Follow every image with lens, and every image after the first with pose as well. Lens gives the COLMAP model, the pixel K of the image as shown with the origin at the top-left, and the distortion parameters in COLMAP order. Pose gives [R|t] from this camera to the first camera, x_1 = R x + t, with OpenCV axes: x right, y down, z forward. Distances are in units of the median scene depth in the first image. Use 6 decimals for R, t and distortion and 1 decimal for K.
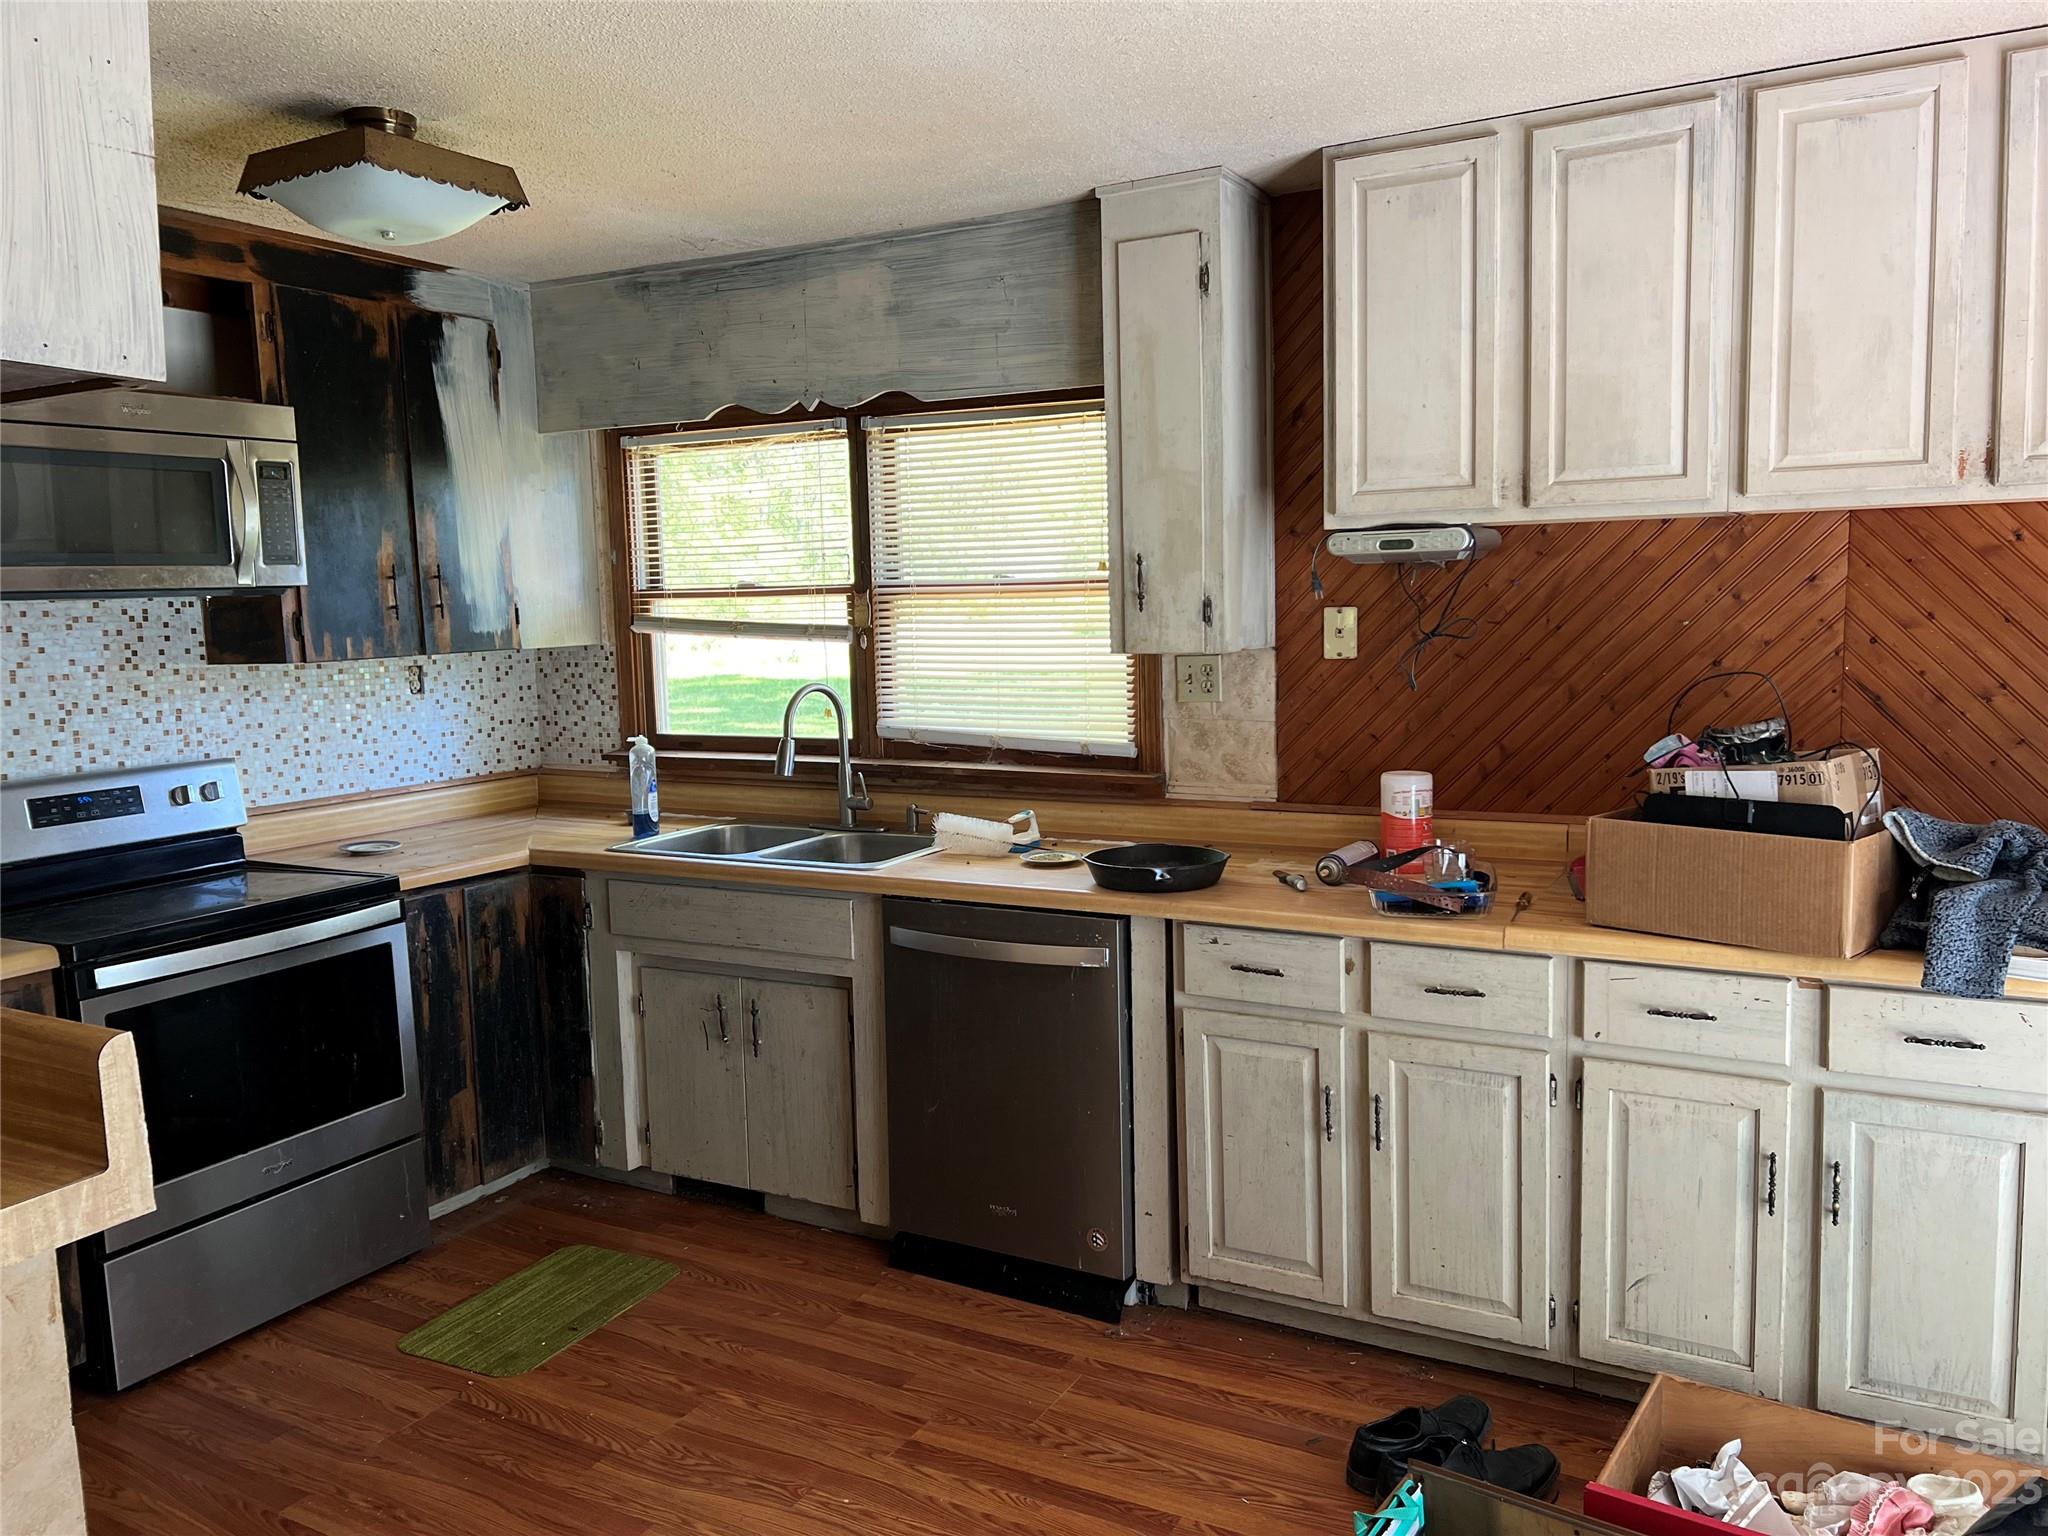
lens RADIAL K [[1541.8, 0, 1018.3], [0, 1541.8, 759.8], [0, 0, 1]] dist [0.066630, -0.080454]
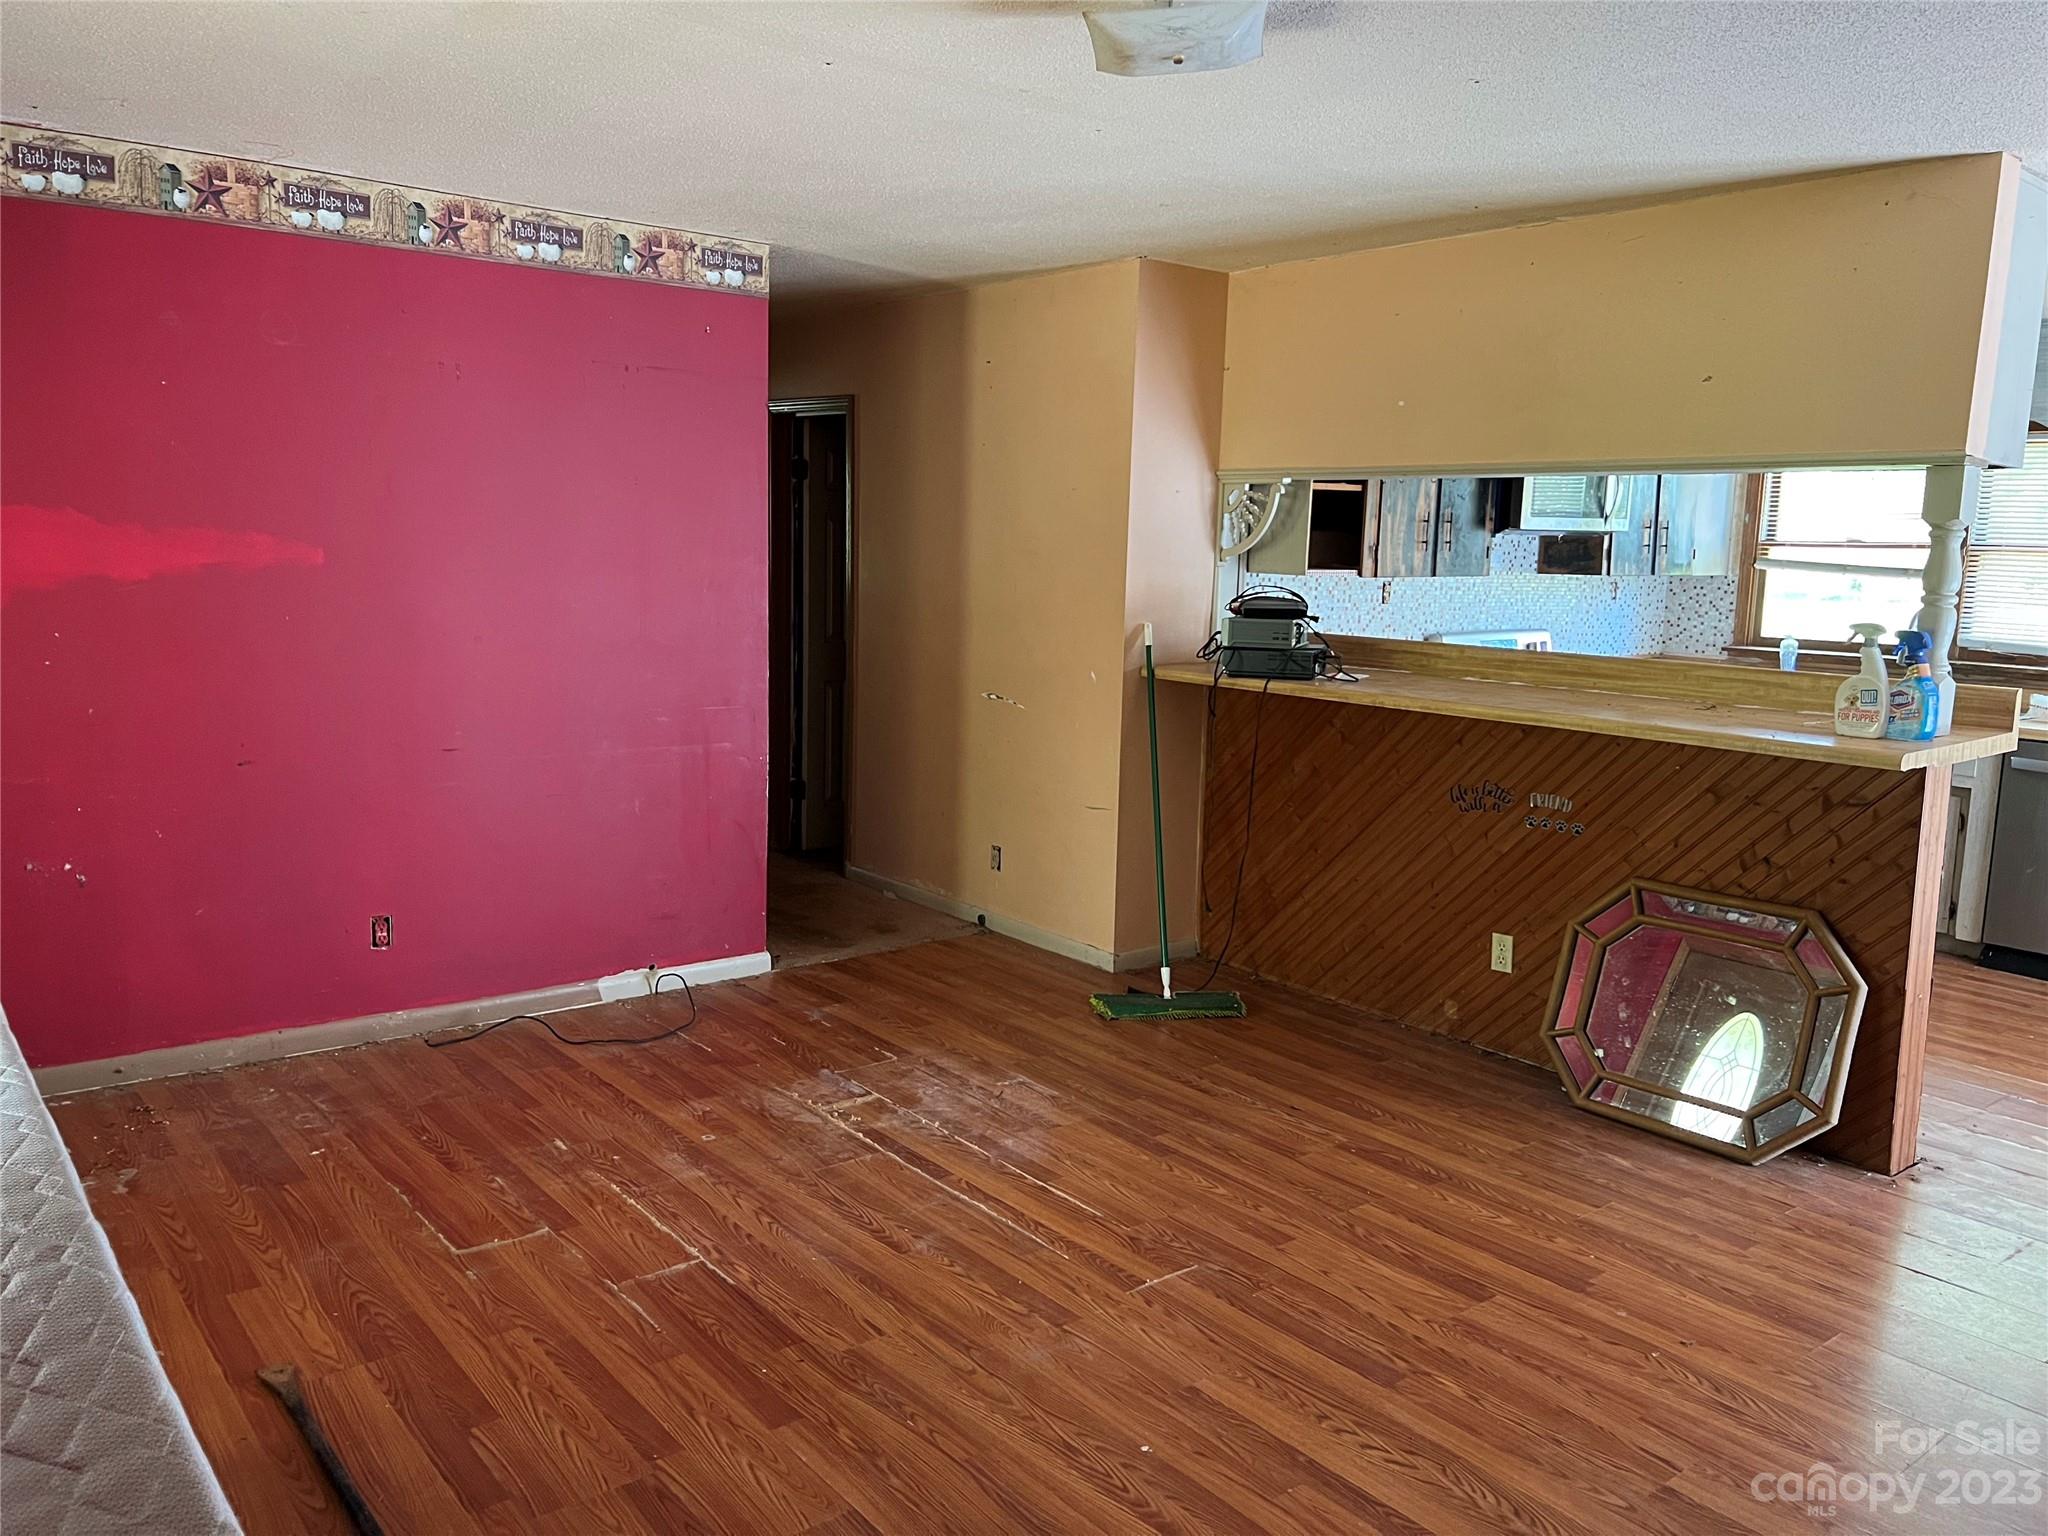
lens RADIAL K [[1541.8, 0, 1016.5], [0, 1541.8, 738.8], [0, 0, 1]] dist [0.066630, -0.080454]
pose [[0.924768, 0.096370, -0.368126, -0.431881], [-0.088520, 0.995342, 0.038193, 0.115246], [0.370092, -0.002733, 0.928991, -0.887777]]
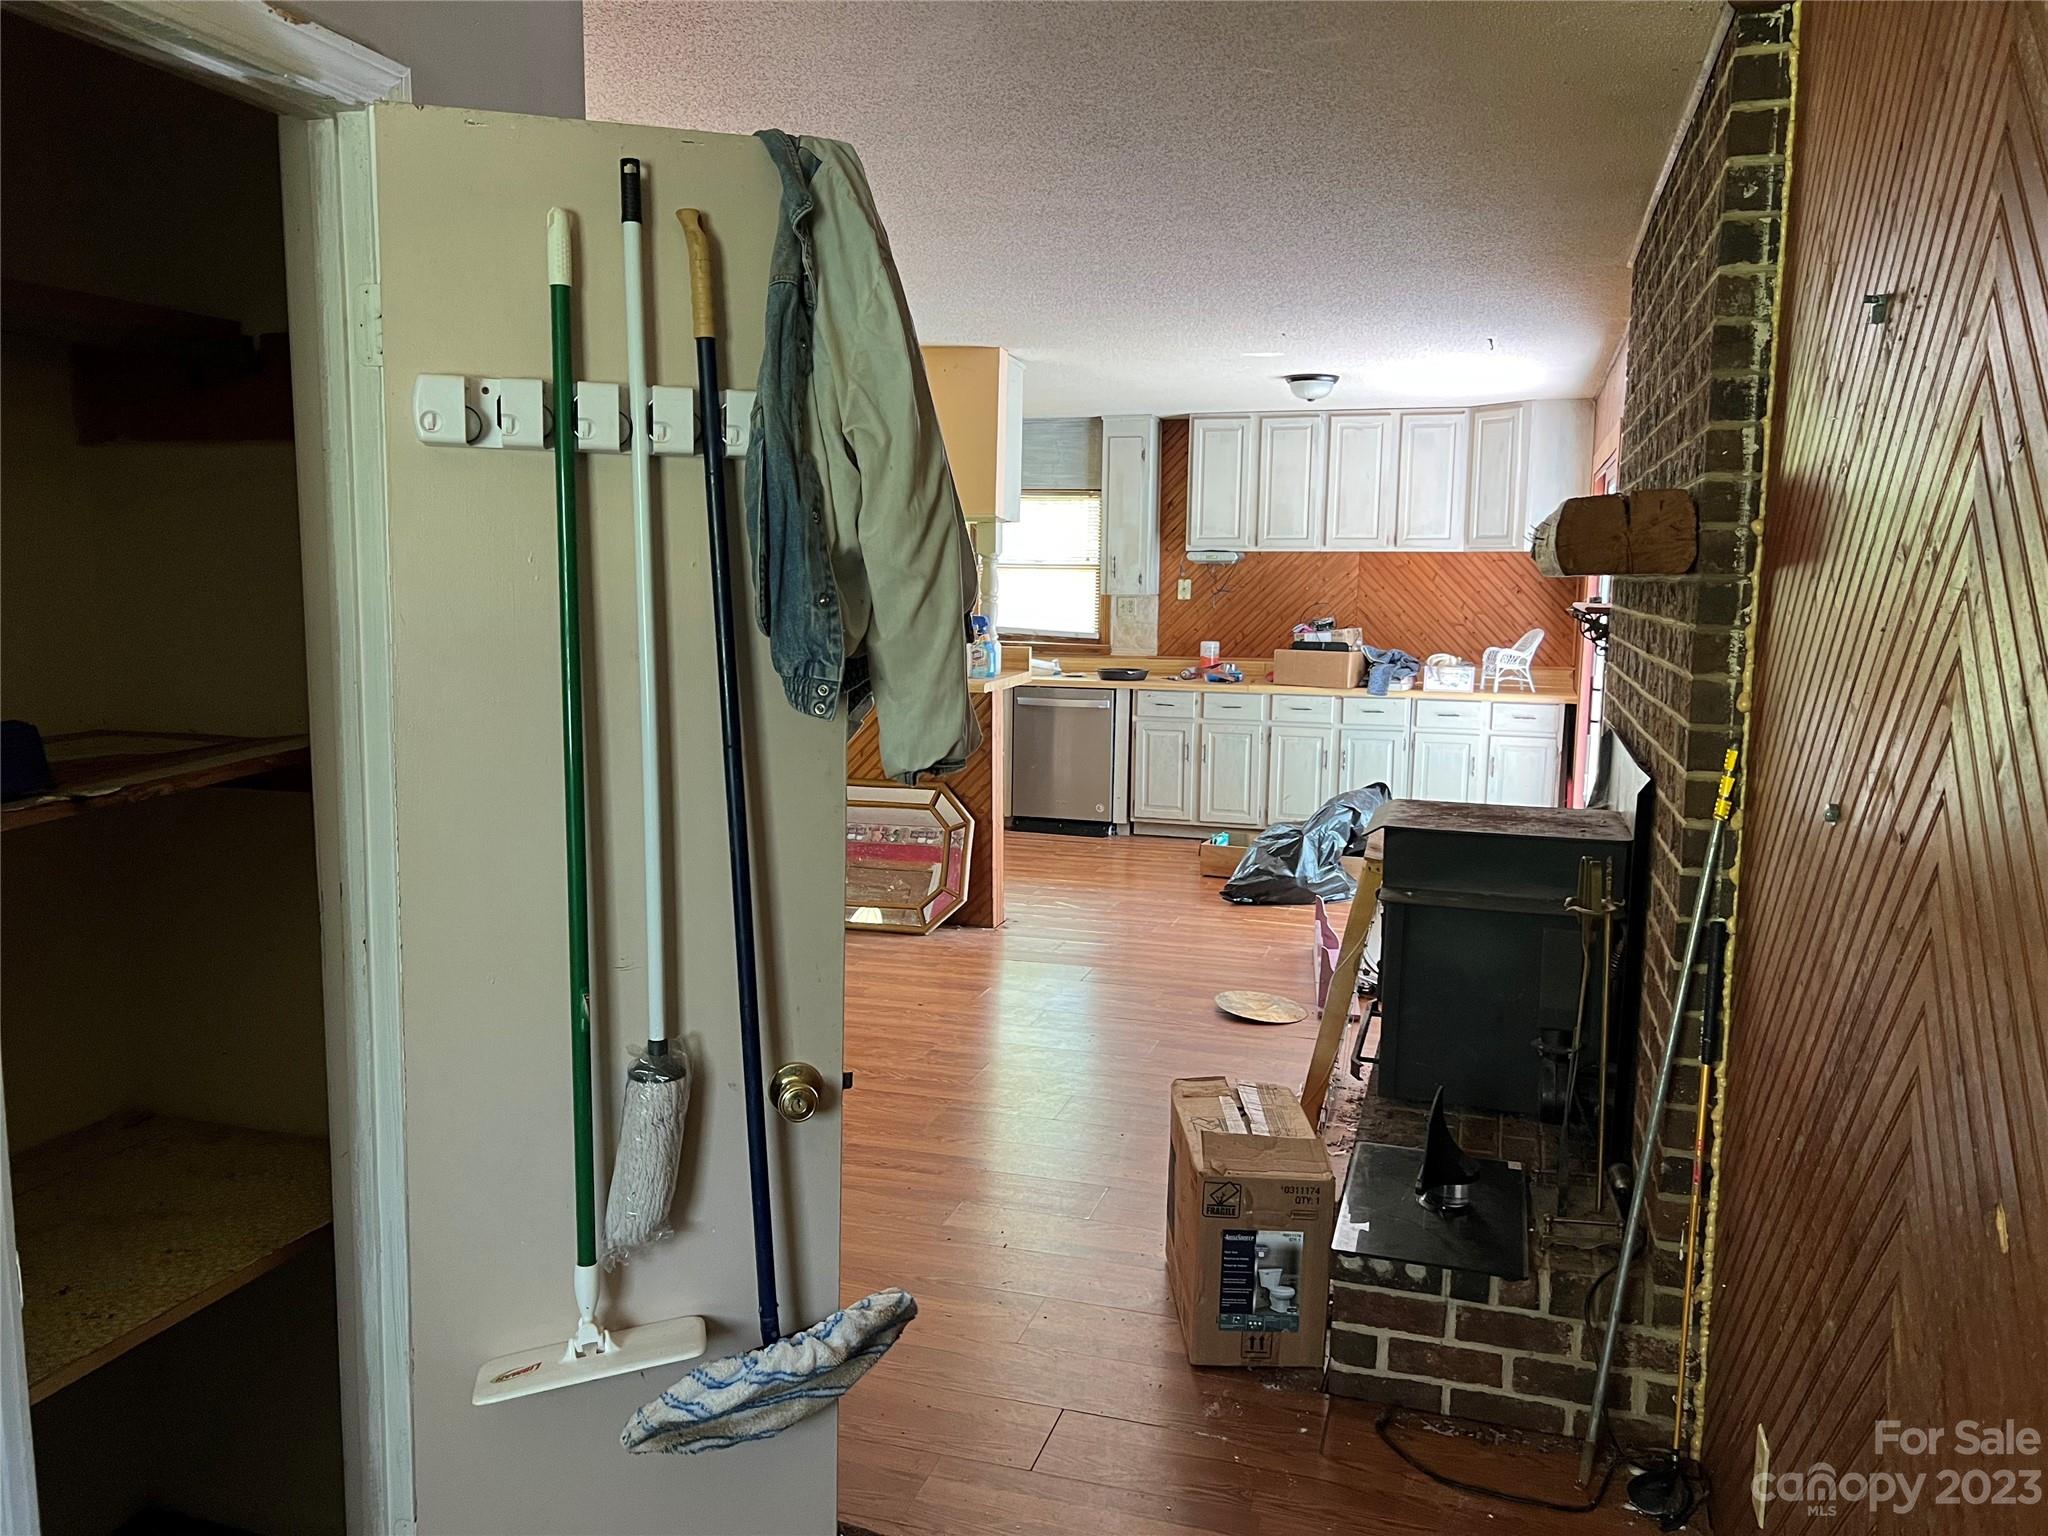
lens RADIAL K [[1541.8, 0, 983.7], [0, 1541.8, 813.4], [0, 0, 1]] dist [0.066630, -0.080454]
pose [[0.981604, 0.006541, 0.190818, -0.612877], [-0.015173, 0.998925, 0.043810, 0.184471], [-0.190326, -0.045899, 0.980647, -1.495398]]
